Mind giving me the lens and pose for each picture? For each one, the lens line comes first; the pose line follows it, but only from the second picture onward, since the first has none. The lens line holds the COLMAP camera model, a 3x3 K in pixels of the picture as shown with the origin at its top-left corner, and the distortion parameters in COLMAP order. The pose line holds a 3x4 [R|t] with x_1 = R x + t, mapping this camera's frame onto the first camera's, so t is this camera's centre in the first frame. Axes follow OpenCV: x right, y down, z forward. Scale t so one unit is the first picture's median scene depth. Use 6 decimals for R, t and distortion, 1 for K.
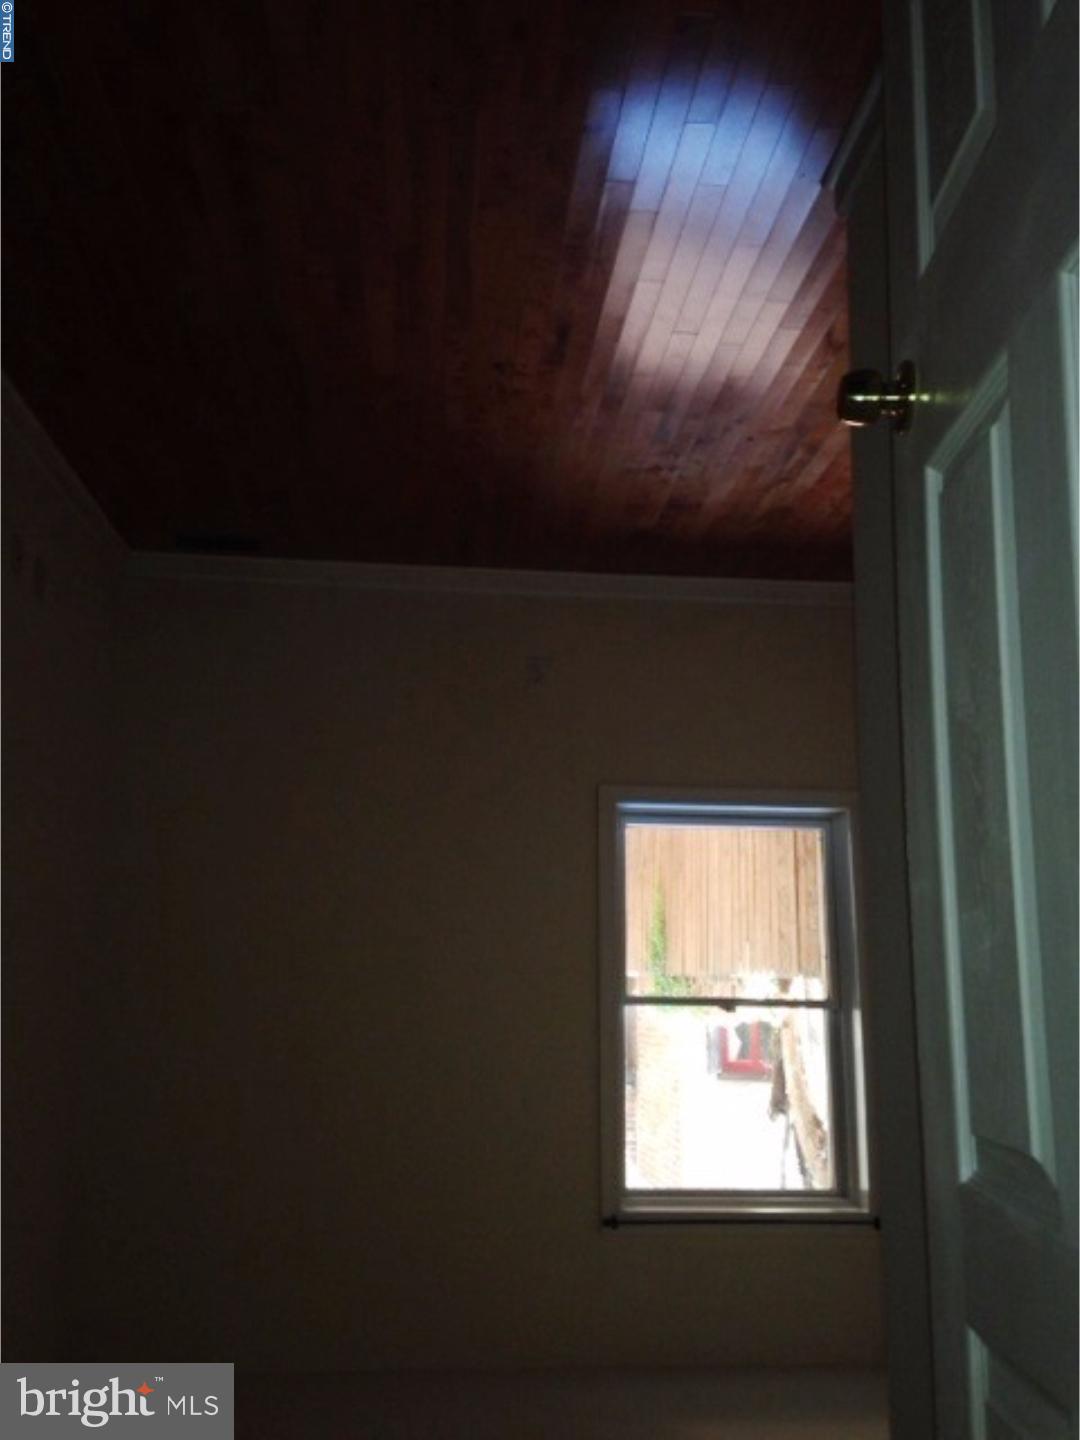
lens RADIAL K [[1329.0, 0, 540.0], [0, 1329.0, 720.0], [0, 0, 1]] dist [0.215464, -0.345558]
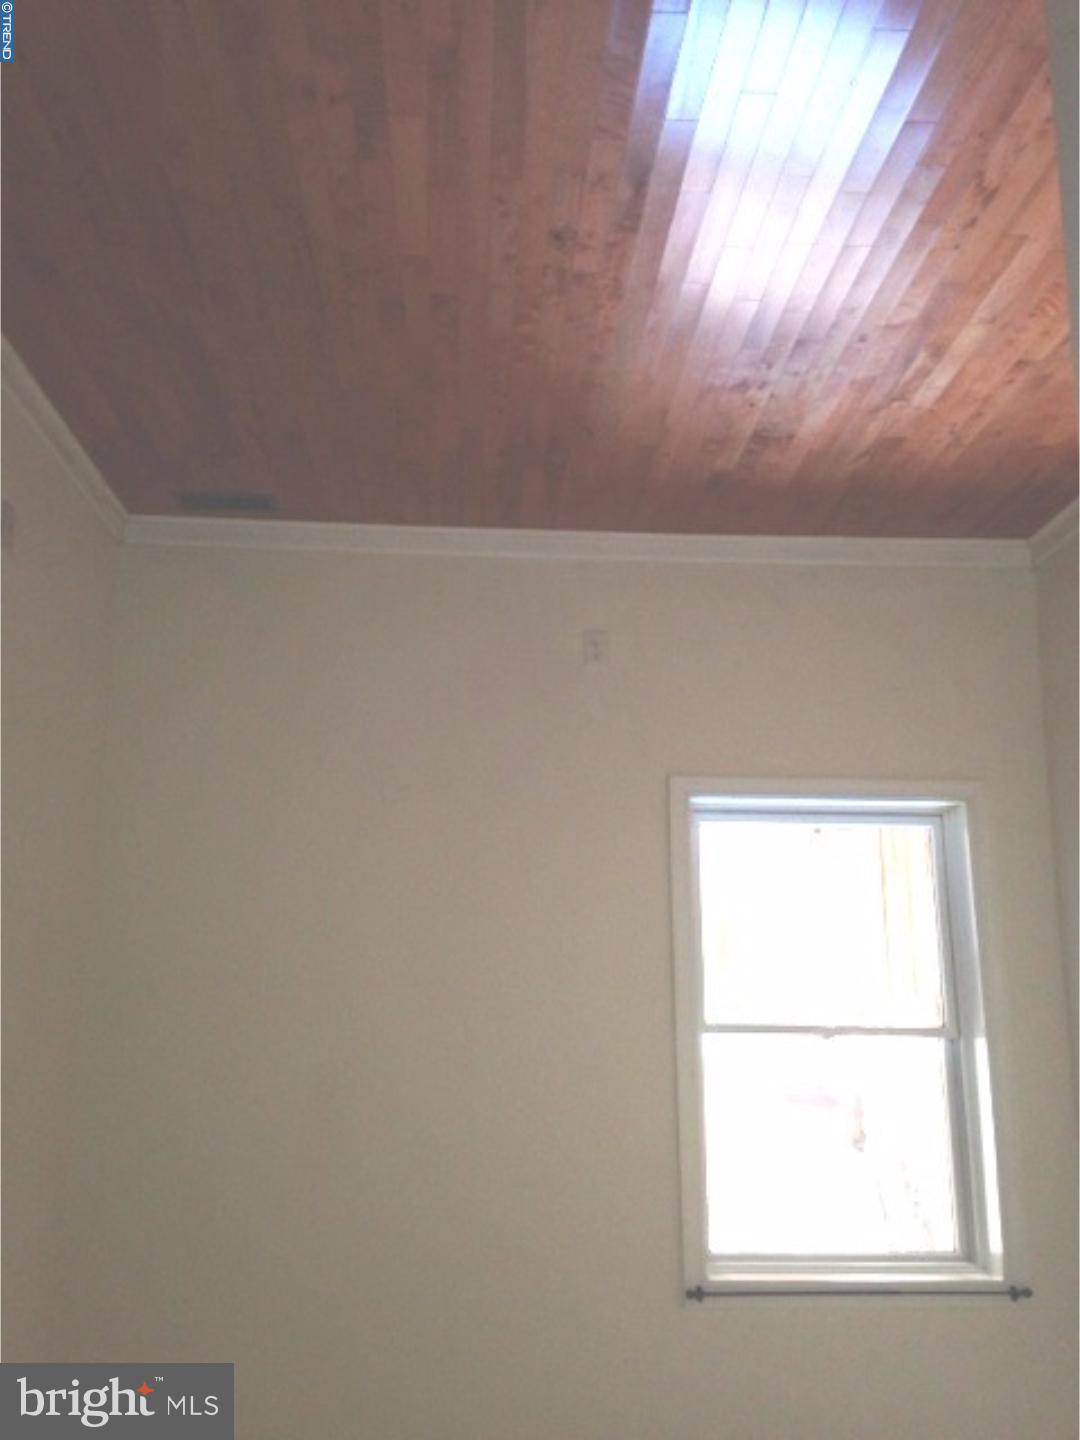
lens RADIAL K [[1329.0, 0, 540.0], [0, 1329.0, 720.0], [0, 0, 1]] dist [0.215464, -0.345558]
pose [[0.999561, -0.011197, -0.027439, -0.017570], [0.010644, 0.999739, -0.020232, 0.033517], [0.027658, 0.019931, 0.999419, 0.155767]]
